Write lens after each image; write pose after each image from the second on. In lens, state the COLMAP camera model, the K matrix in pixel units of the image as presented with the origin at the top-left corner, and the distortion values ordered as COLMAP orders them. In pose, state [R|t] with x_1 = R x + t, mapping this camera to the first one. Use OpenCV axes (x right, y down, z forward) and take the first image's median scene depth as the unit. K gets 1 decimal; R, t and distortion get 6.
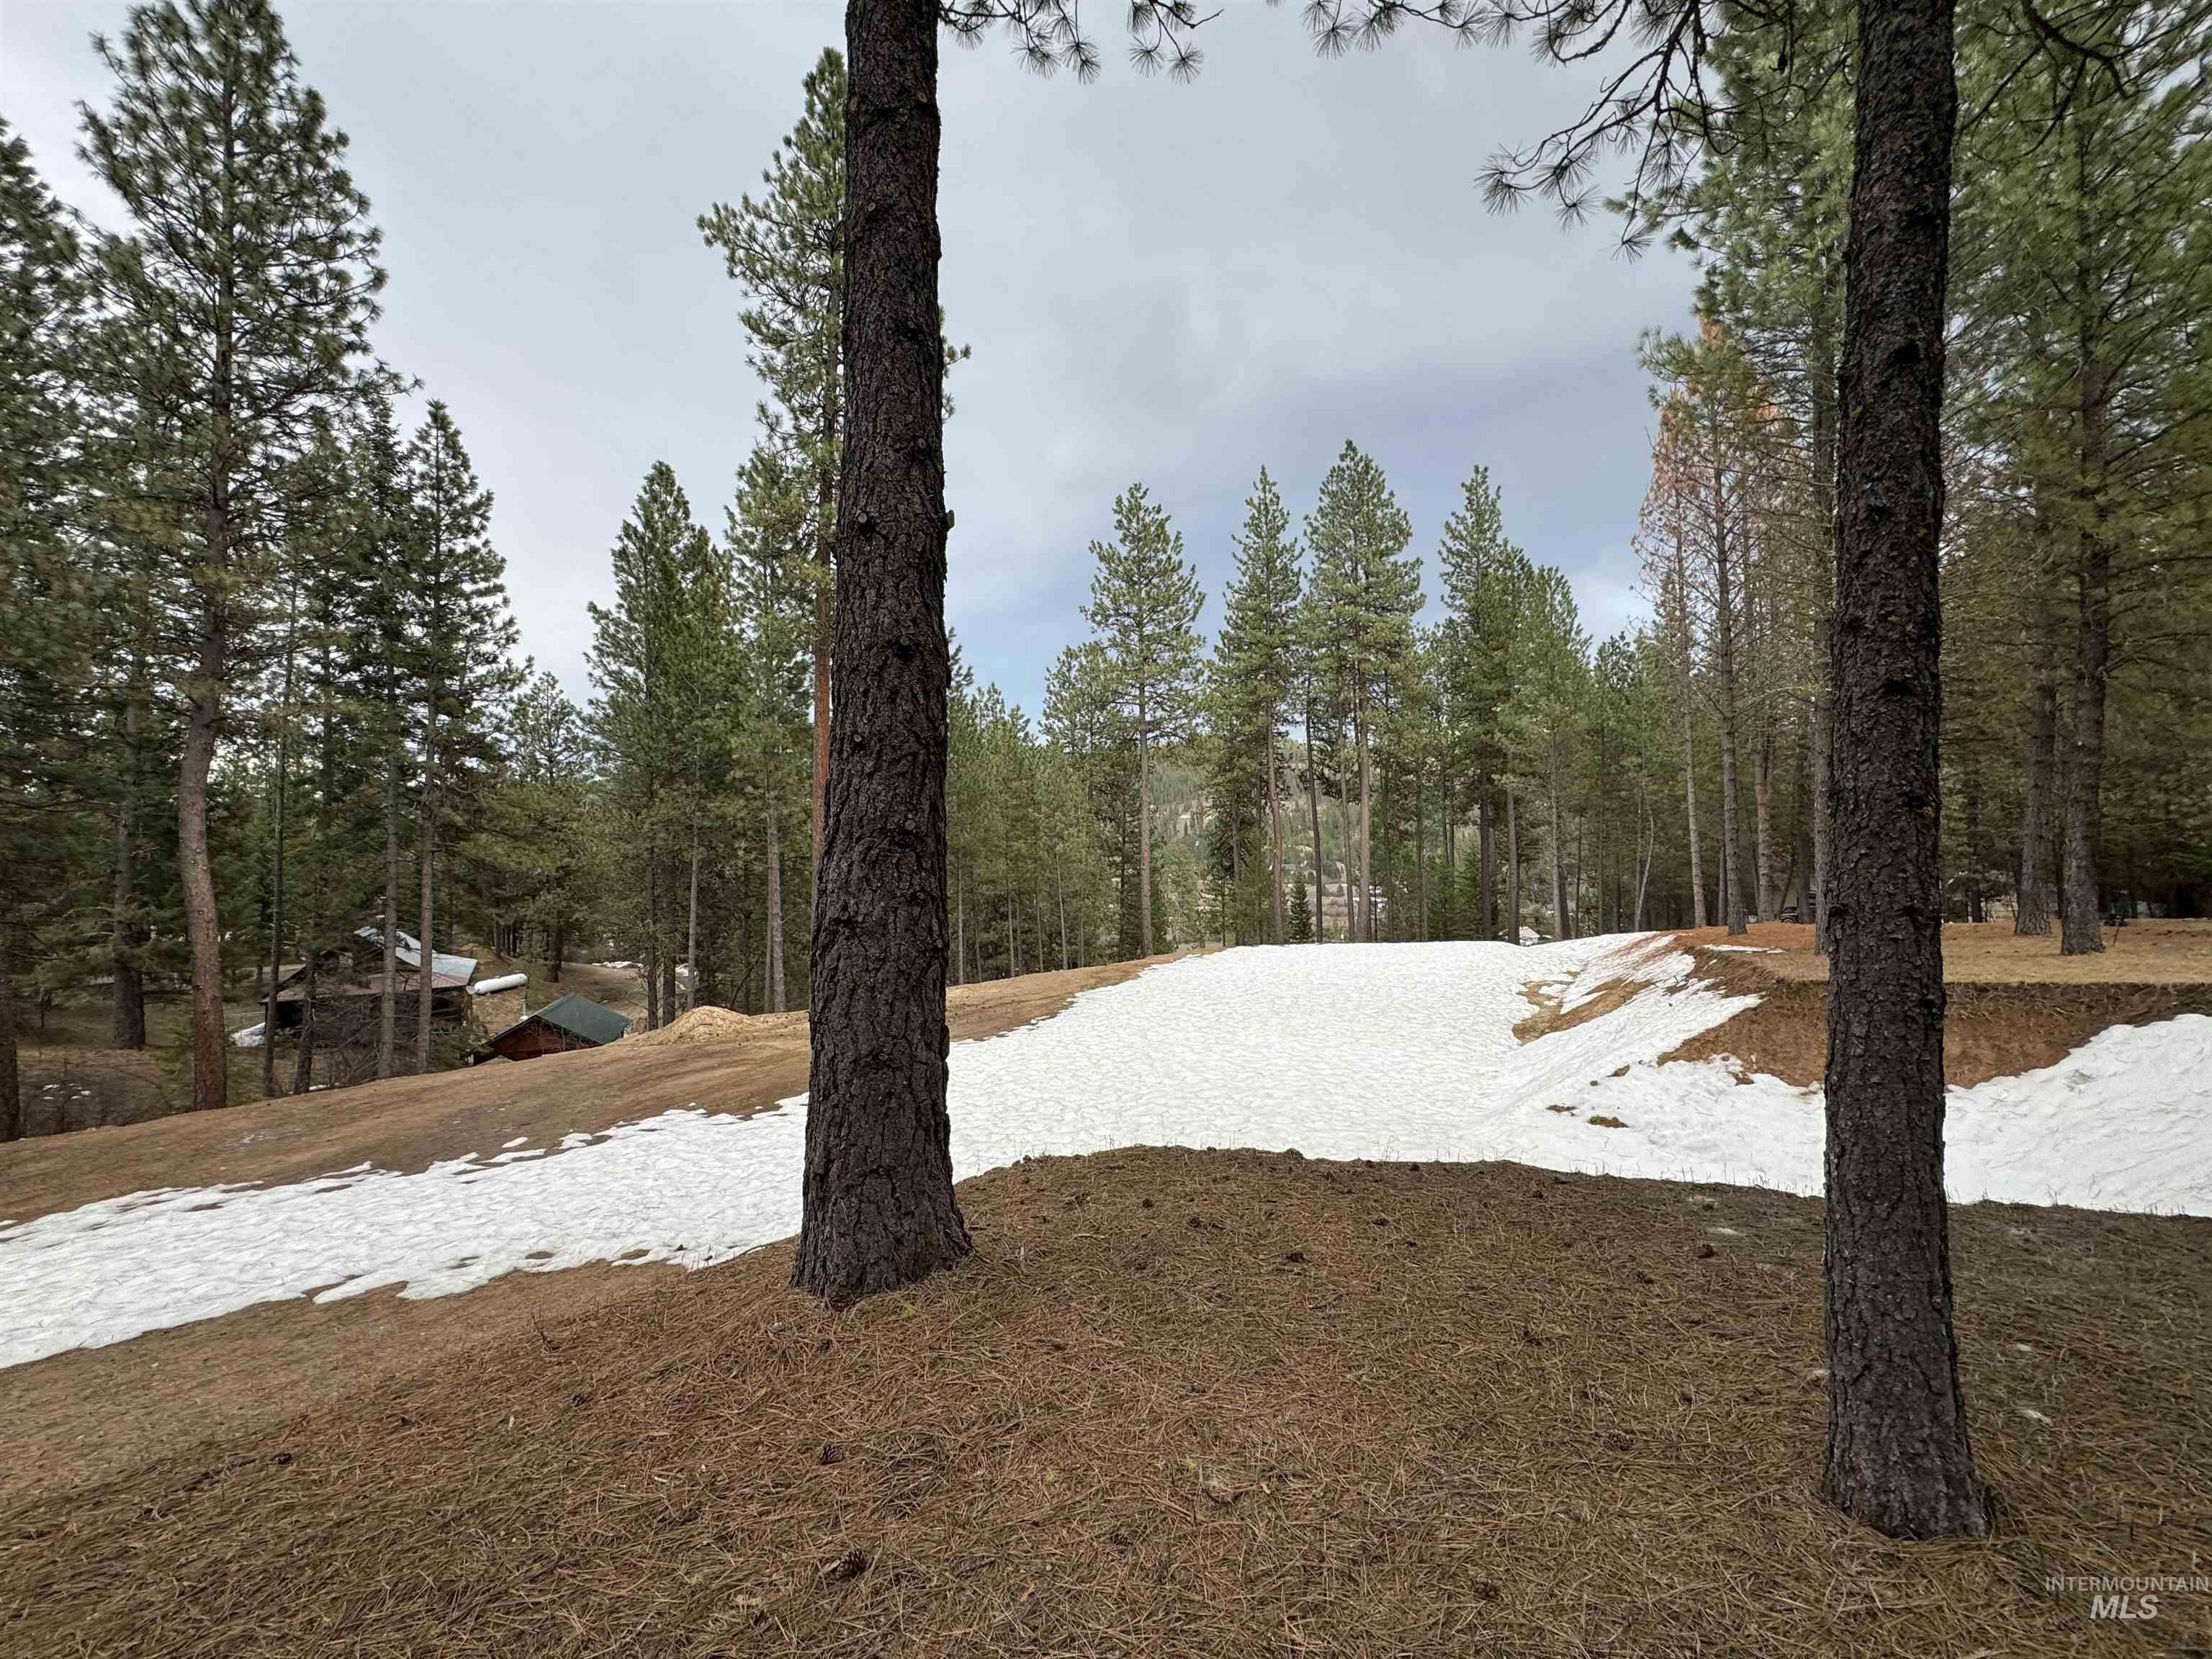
lens RADIAL K [[882.4, 0, 1106.0], [0, 882.4, 829.5], [0, 0, 1]] dist [-0.006050, 0.000998]
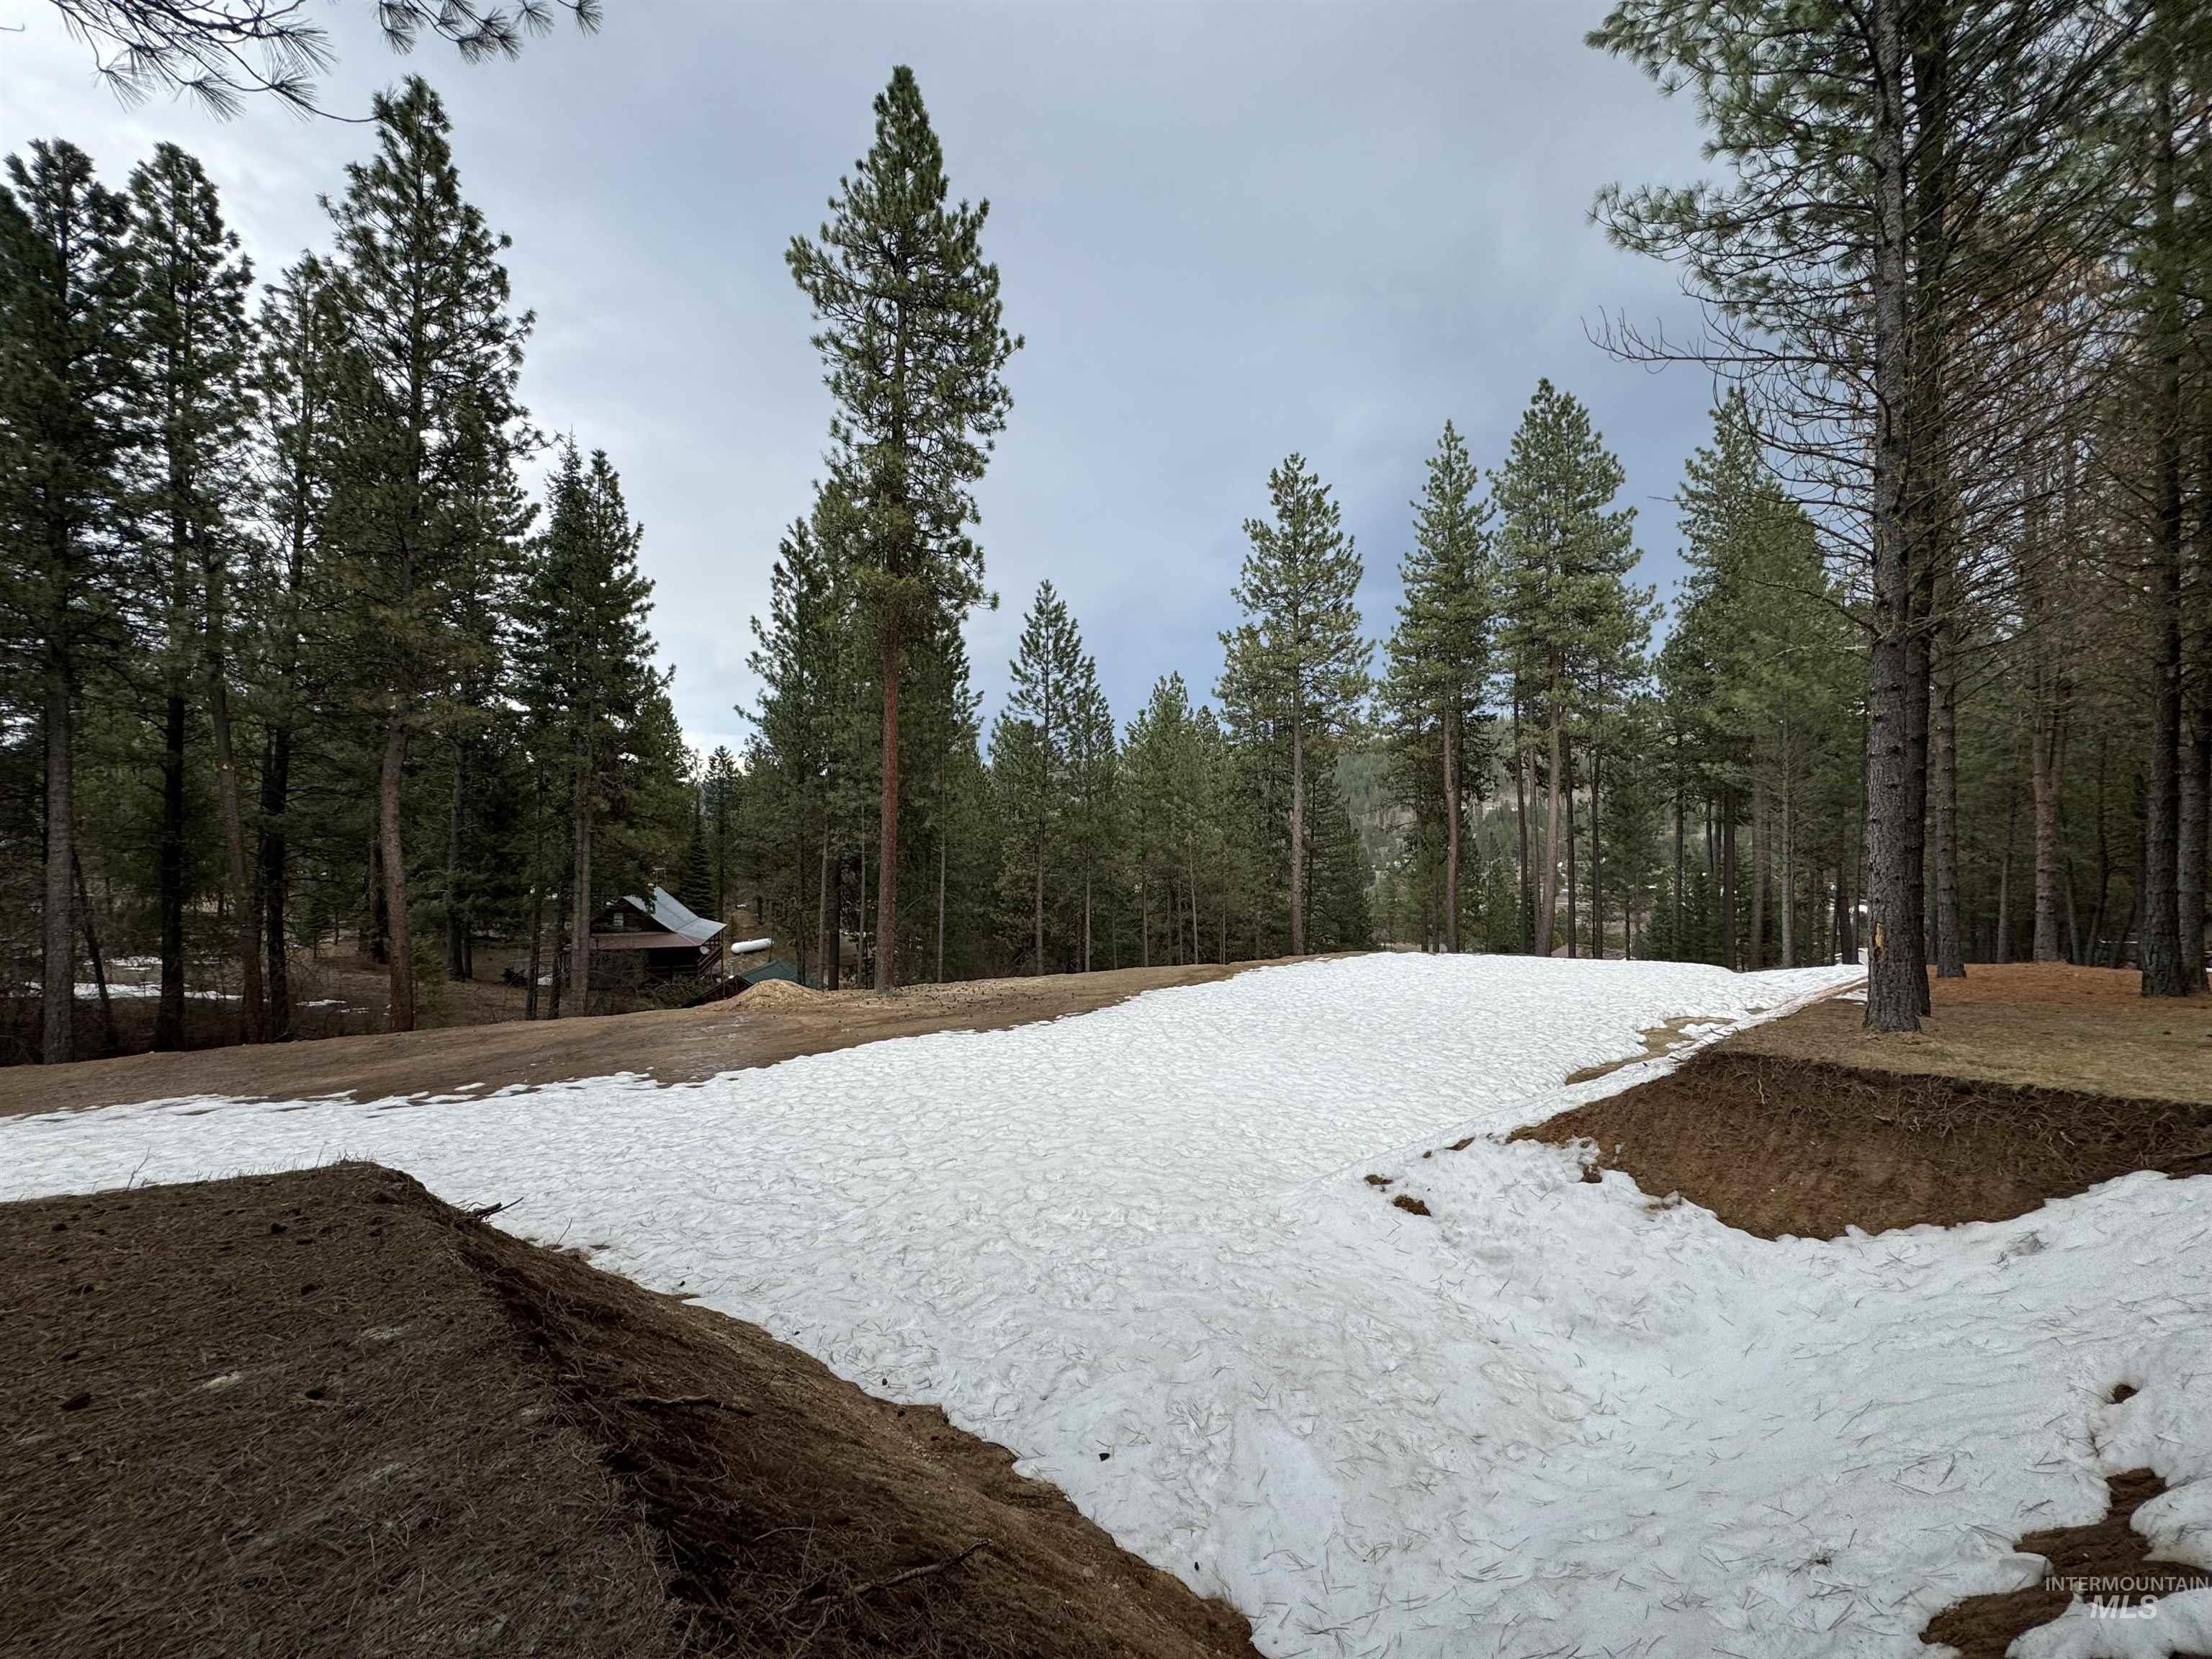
lens RADIAL K [[882.4, 0, 1106.0], [0, 882.4, 829.5], [0, 0, 1]] dist [-0.006050, 0.000998]
pose [[0.954779, 0.017672, -0.296789, 0.132064], [-0.013540, 0.999781, 0.015974, -0.004386], [0.297007, -0.011233, 0.954809, 0.038901]]
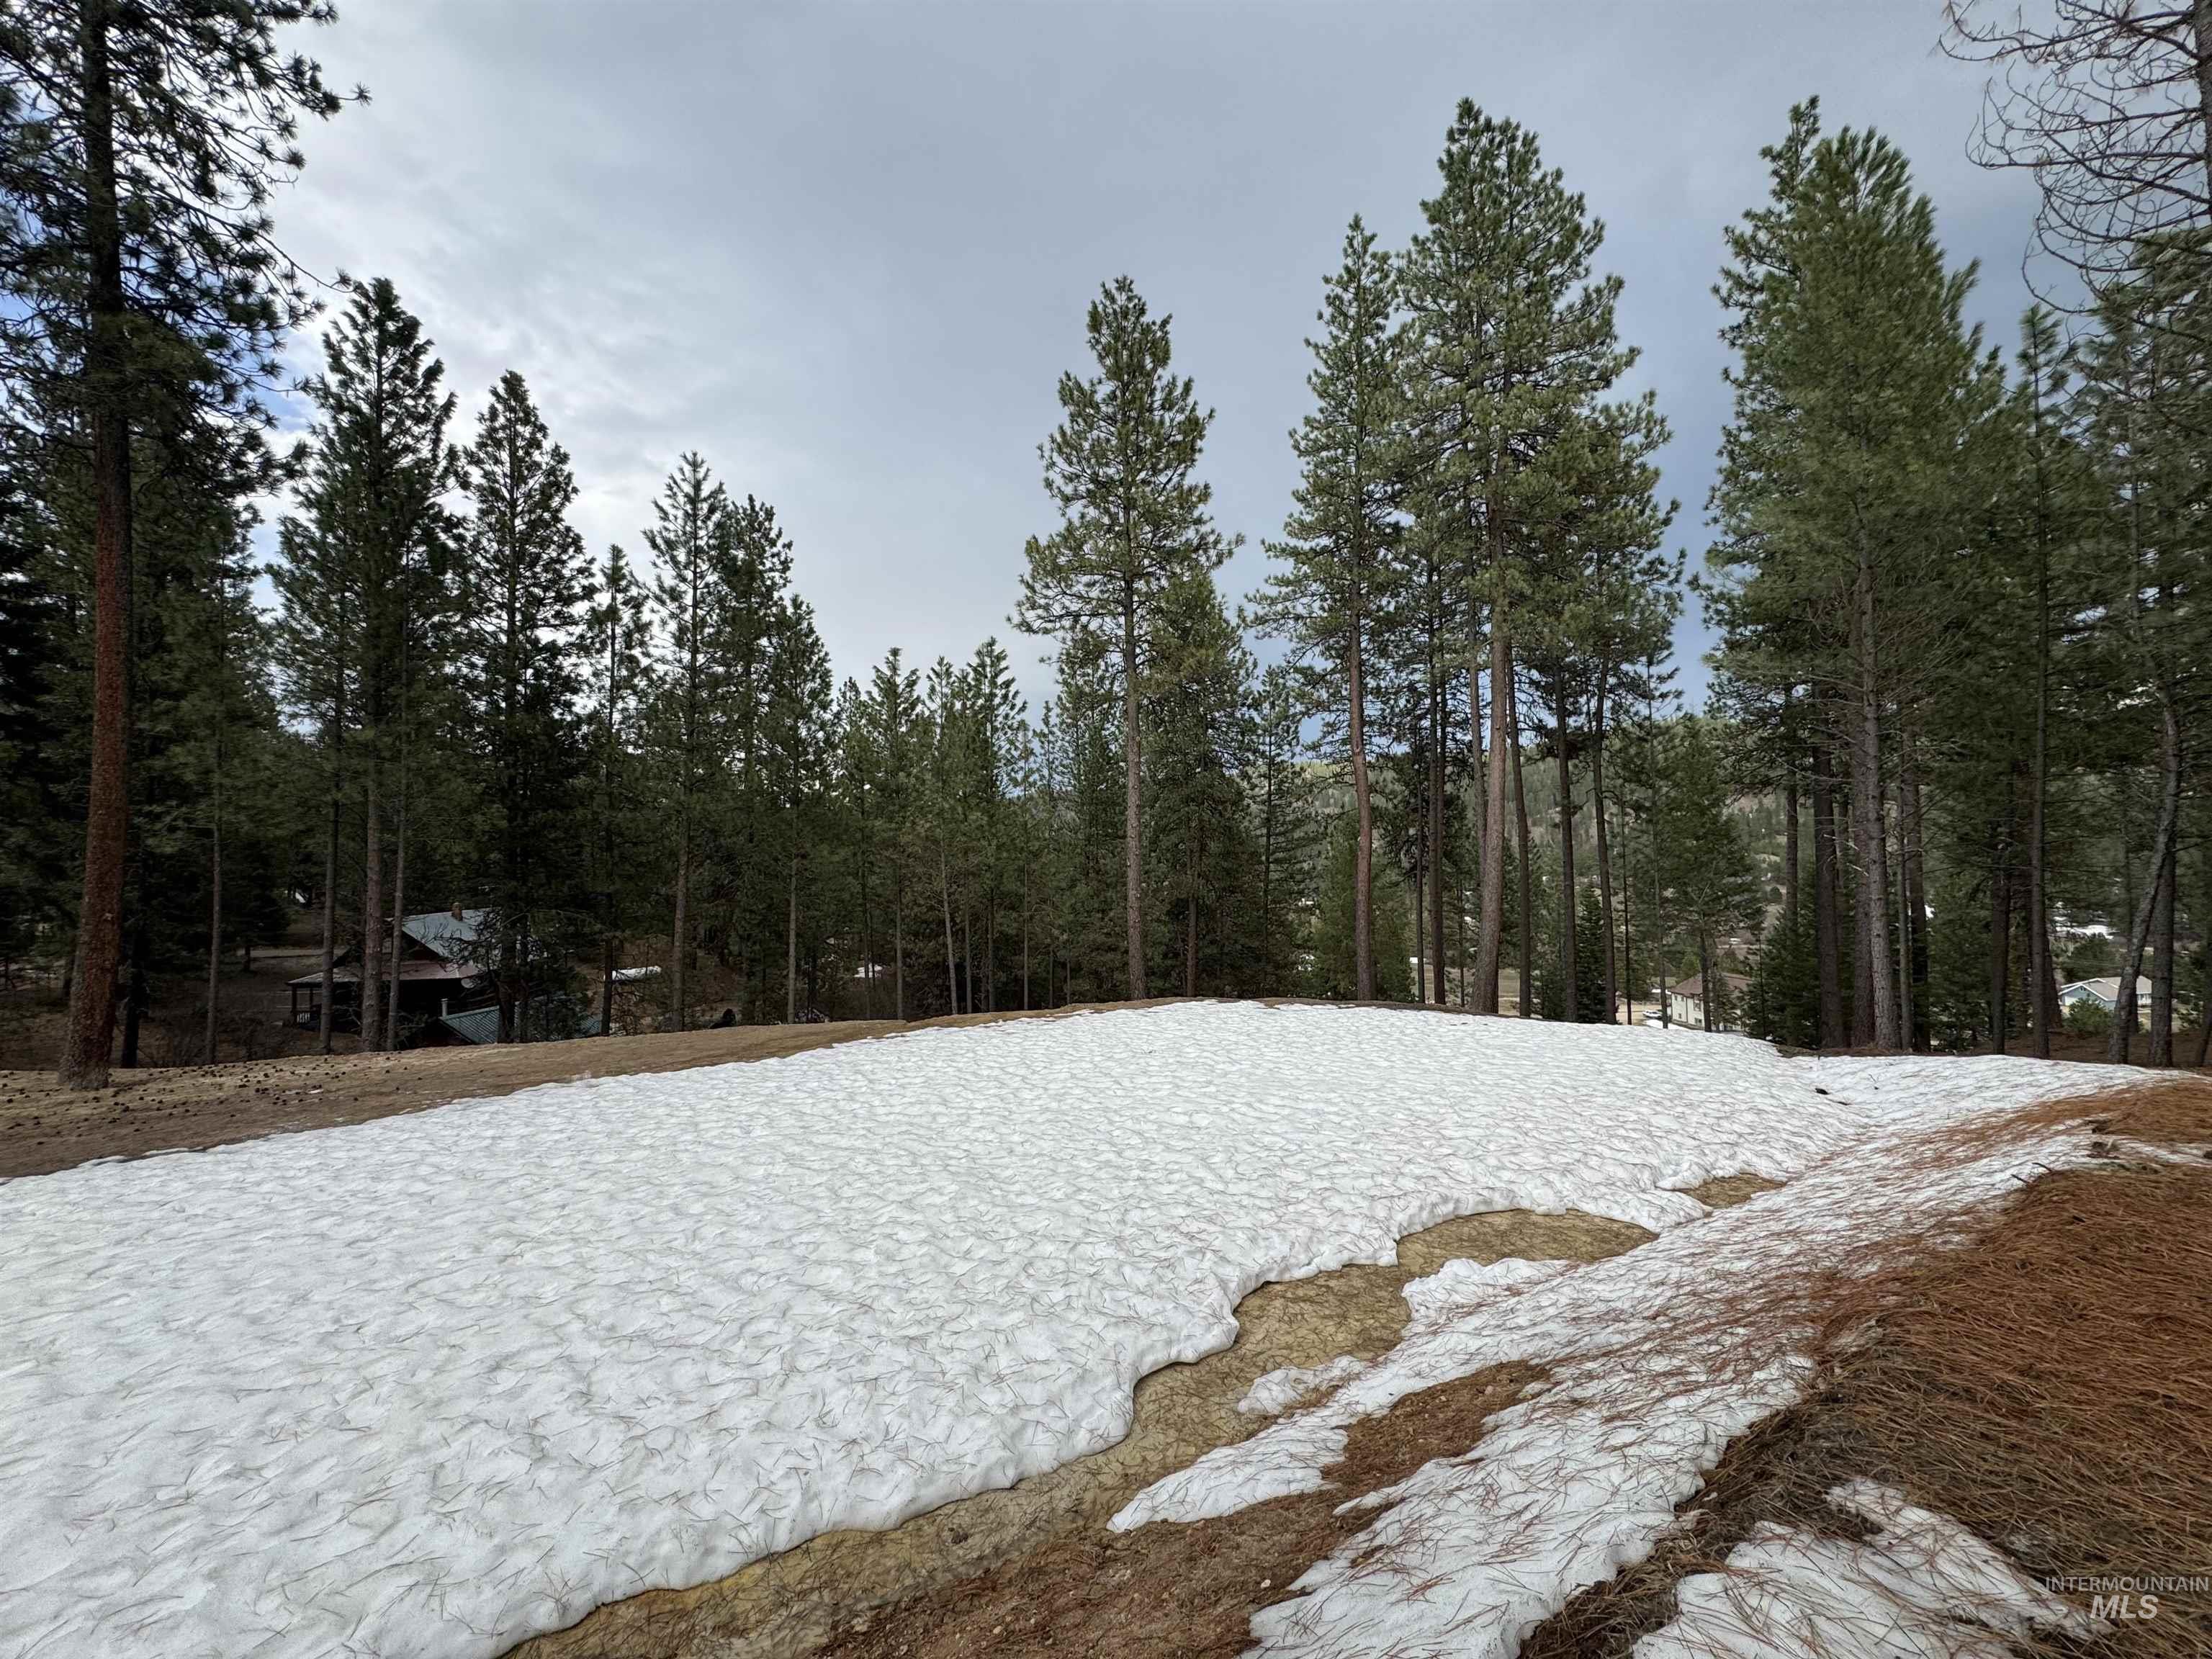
lens RADIAL K [[882.4, 0, 1106.0], [0, 882.4, 829.5], [0, 0, 1]] dist [-0.006050, 0.000998]
pose [[0.908871, -0.004207, -0.417057, 0.305305], [0.001258, 0.999972, -0.007346, 0.024370], [0.417076, 0.006152, 0.908851, 0.413519]]
